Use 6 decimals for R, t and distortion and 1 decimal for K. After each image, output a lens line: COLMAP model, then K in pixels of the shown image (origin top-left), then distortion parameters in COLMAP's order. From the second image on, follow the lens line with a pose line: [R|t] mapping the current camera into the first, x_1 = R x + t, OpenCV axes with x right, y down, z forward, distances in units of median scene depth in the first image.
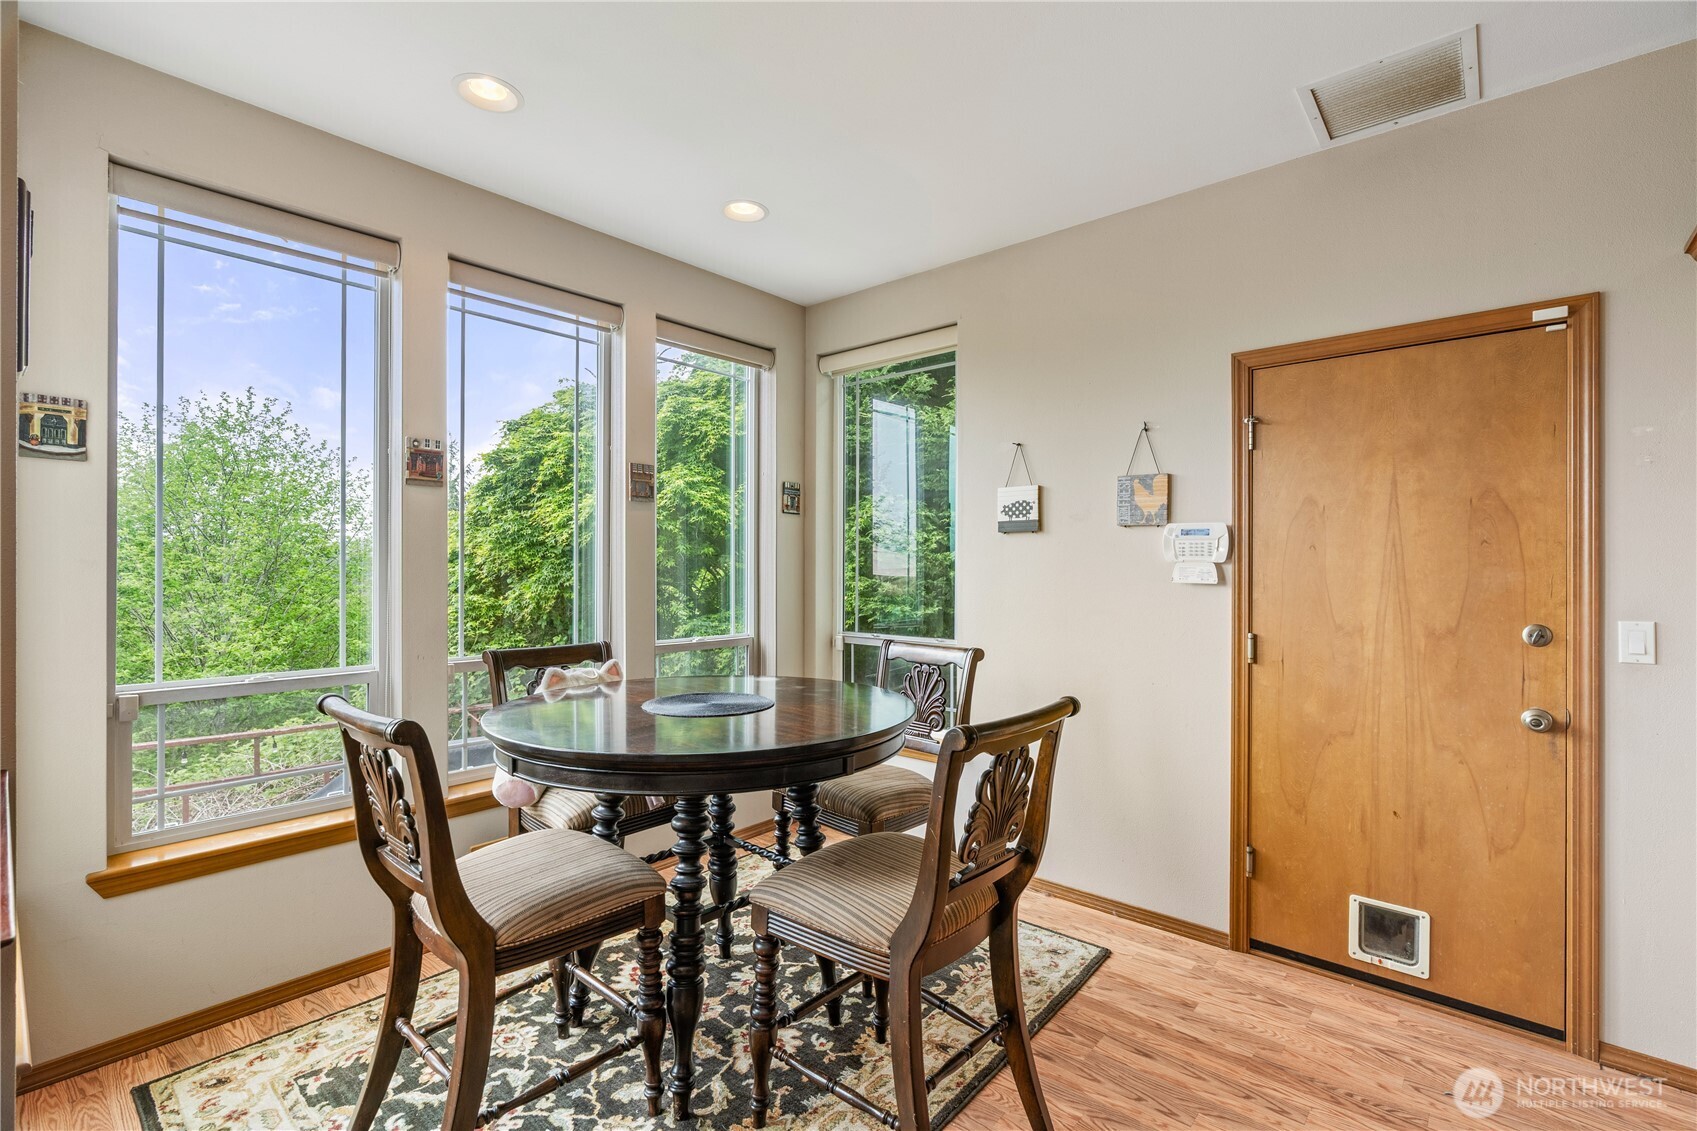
lens RADIAL K [[766.6, 0, 844.8], [0, 766.6, 565.3], [0, 0, 1]] dist [-0.003024, 0.000387]
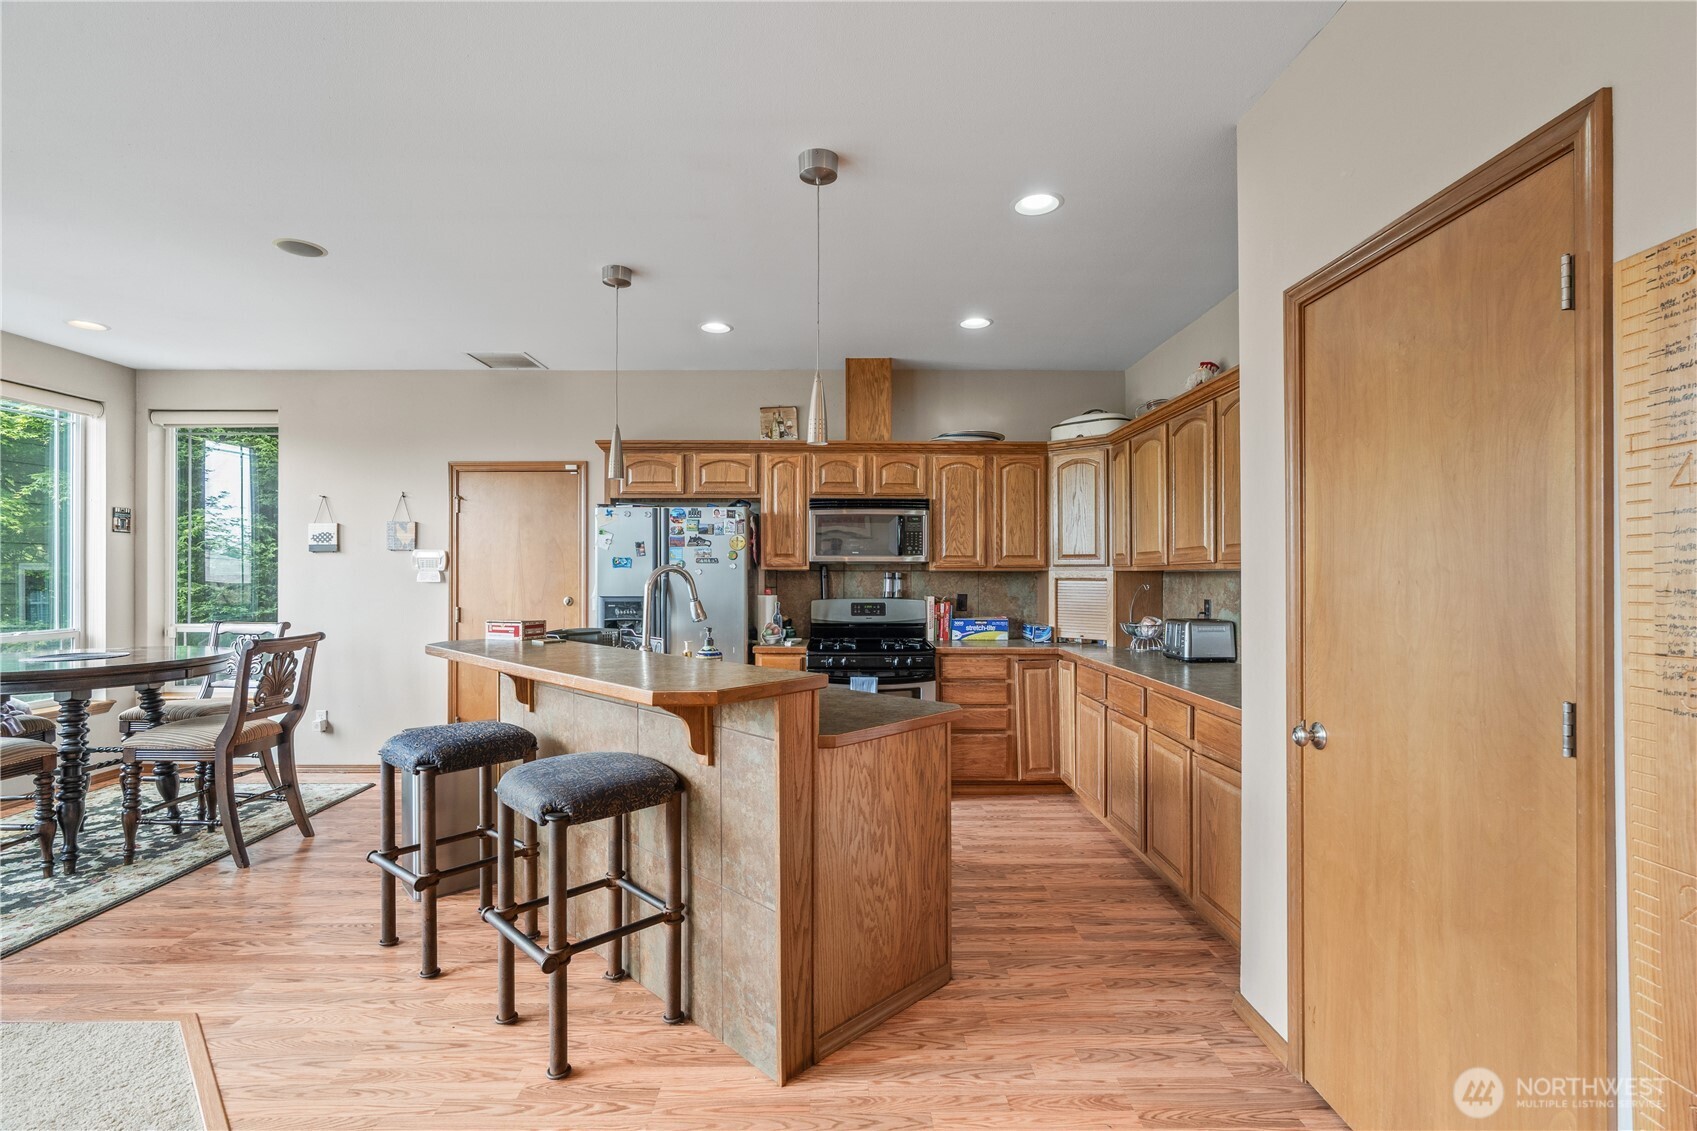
lens RADIAL K [[766.6, 0, 844.8], [0, 766.6, 571.6], [0, 0, 1]] dist [-0.003024, 0.000387]
pose [[0.744187, -0.002692, 0.667966, -0.034592], [0.002274, 0.999996, 0.001497, -0.001387], [-0.667967, 0.000405, 0.744190, -1.030594]]
